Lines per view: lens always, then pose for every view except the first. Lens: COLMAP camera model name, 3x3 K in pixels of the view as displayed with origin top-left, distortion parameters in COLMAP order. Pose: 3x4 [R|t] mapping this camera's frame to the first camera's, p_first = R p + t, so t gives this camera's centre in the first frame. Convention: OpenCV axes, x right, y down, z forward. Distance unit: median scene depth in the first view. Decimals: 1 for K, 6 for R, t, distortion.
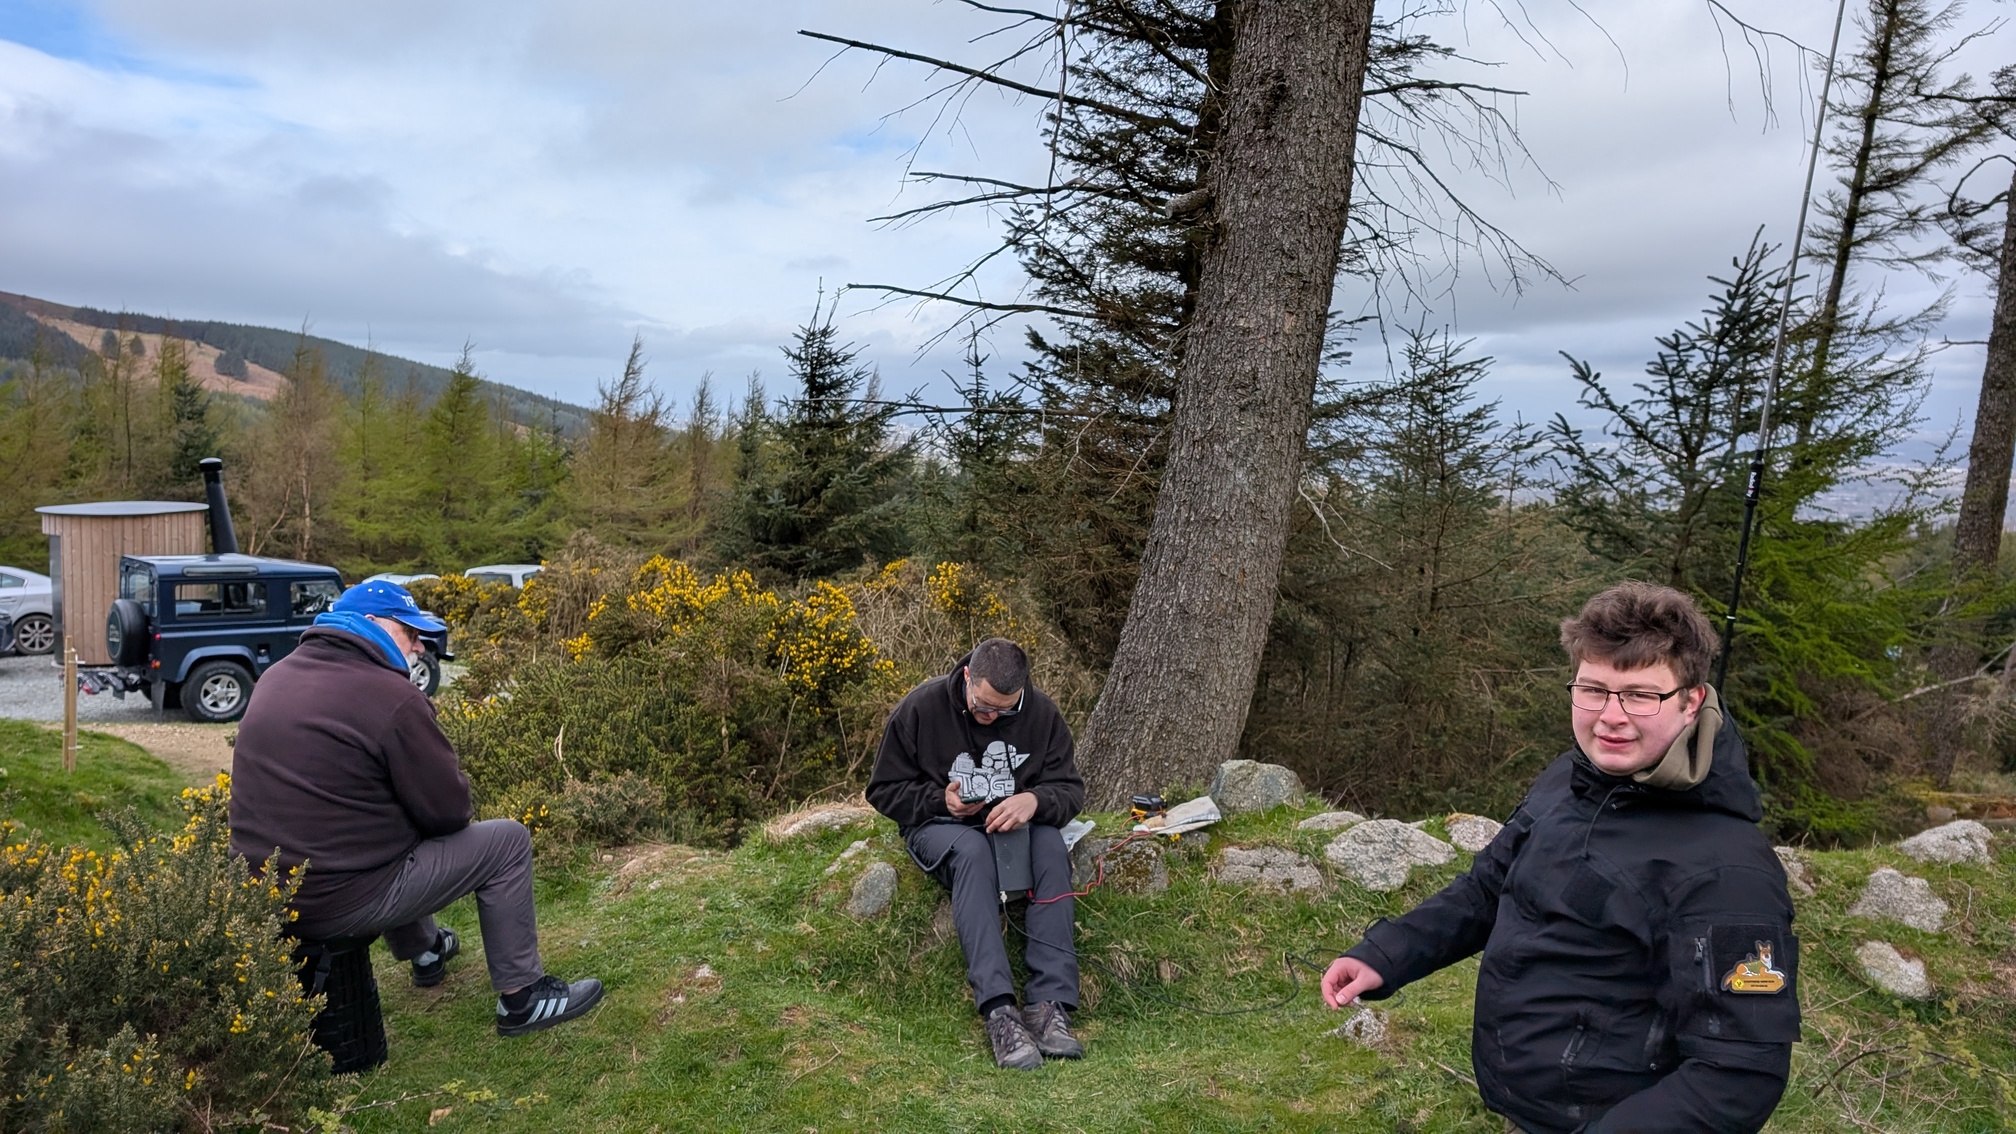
lens RADIAL K [[1438.1, 0, 1011.2], [0, 1438.1, 566.0], [0, 0, 1]] dist [0.042122, -0.036045]
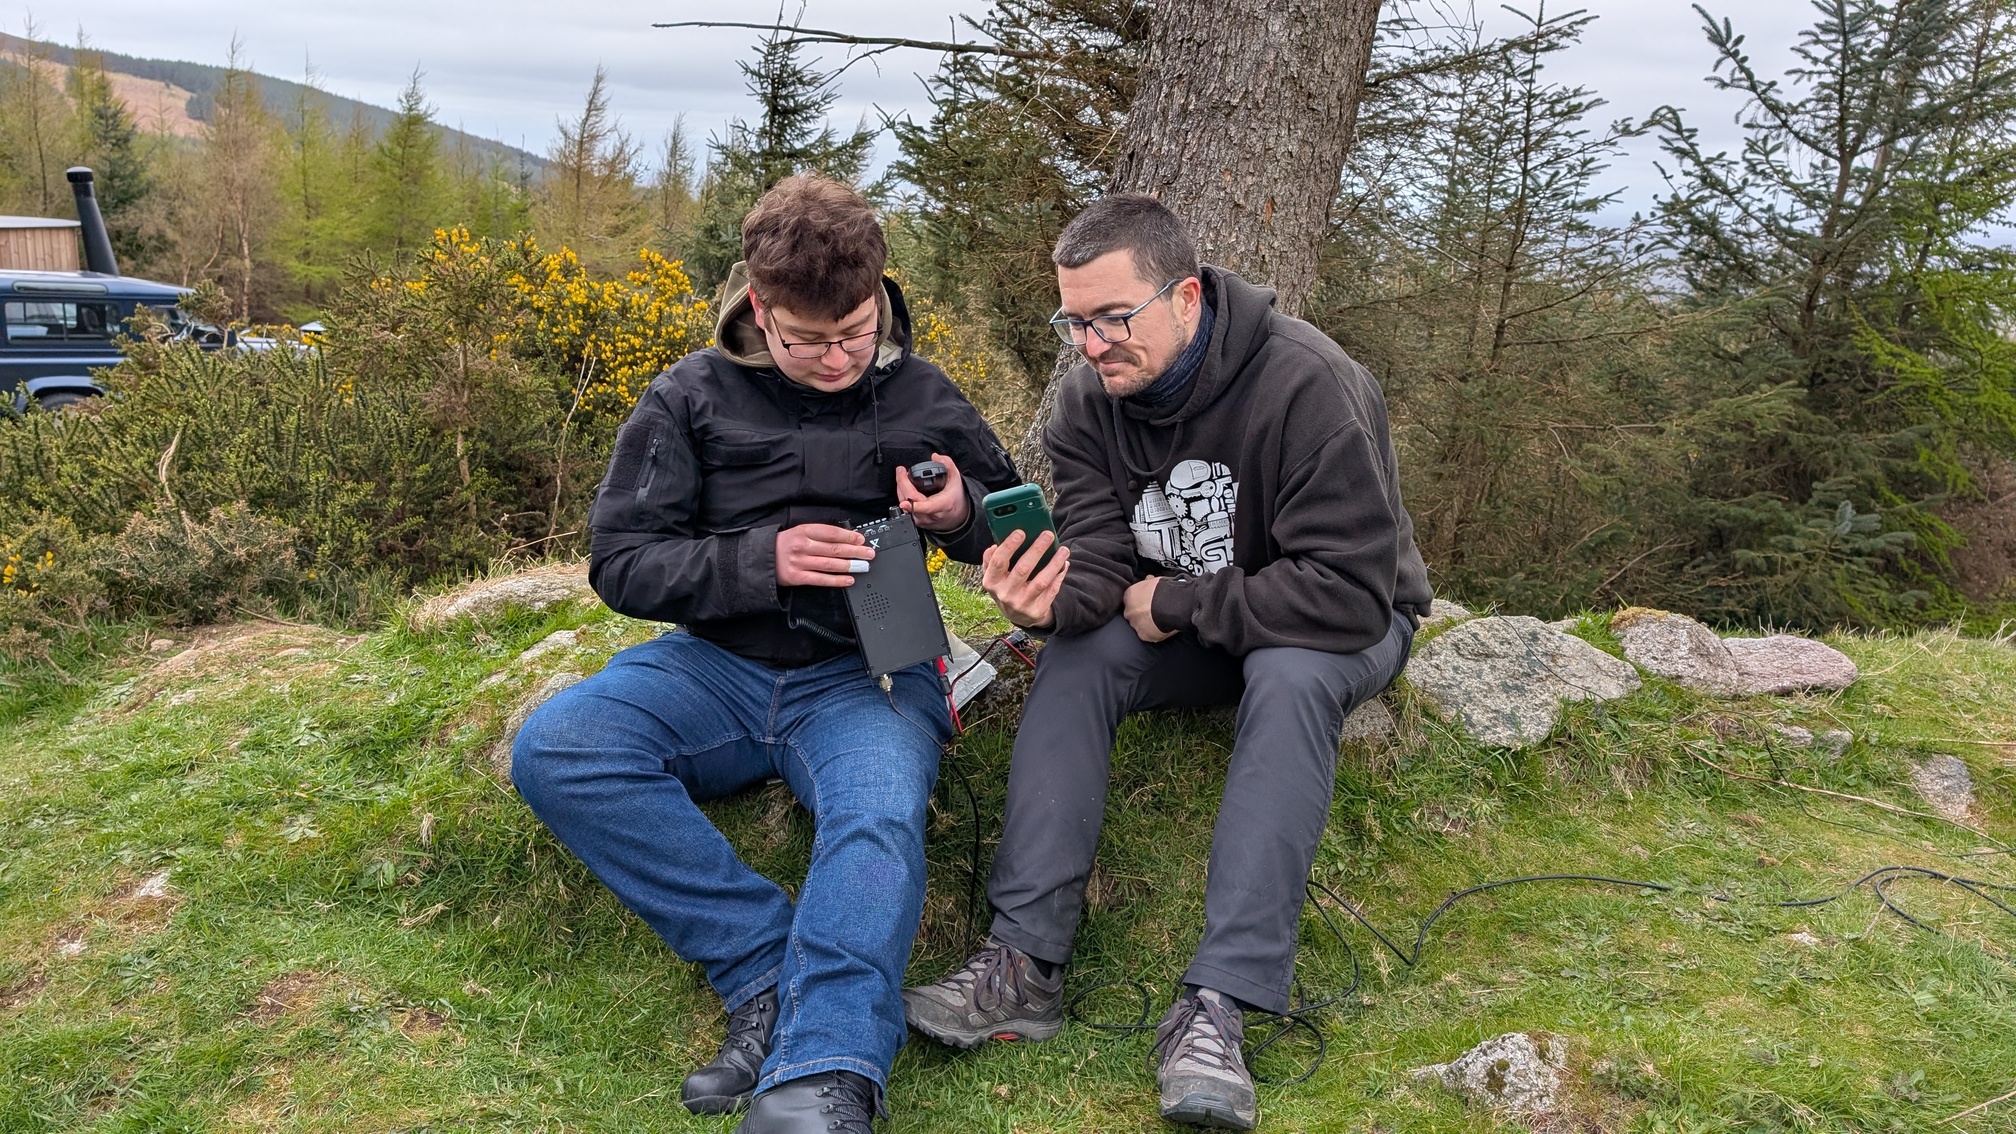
lens RADIAL K [[1438.1, 0, 1040.3], [0, 1438.1, 567.7], [0, 0, 1]] dist [0.042122, -0.036045]
pose [[0.999379, 0.026966, 0.022670, 0.043571], [-0.030066, 0.988242, 0.149913, 0.052187], [-0.018361, -0.150502, 0.988439, 0.300779]]
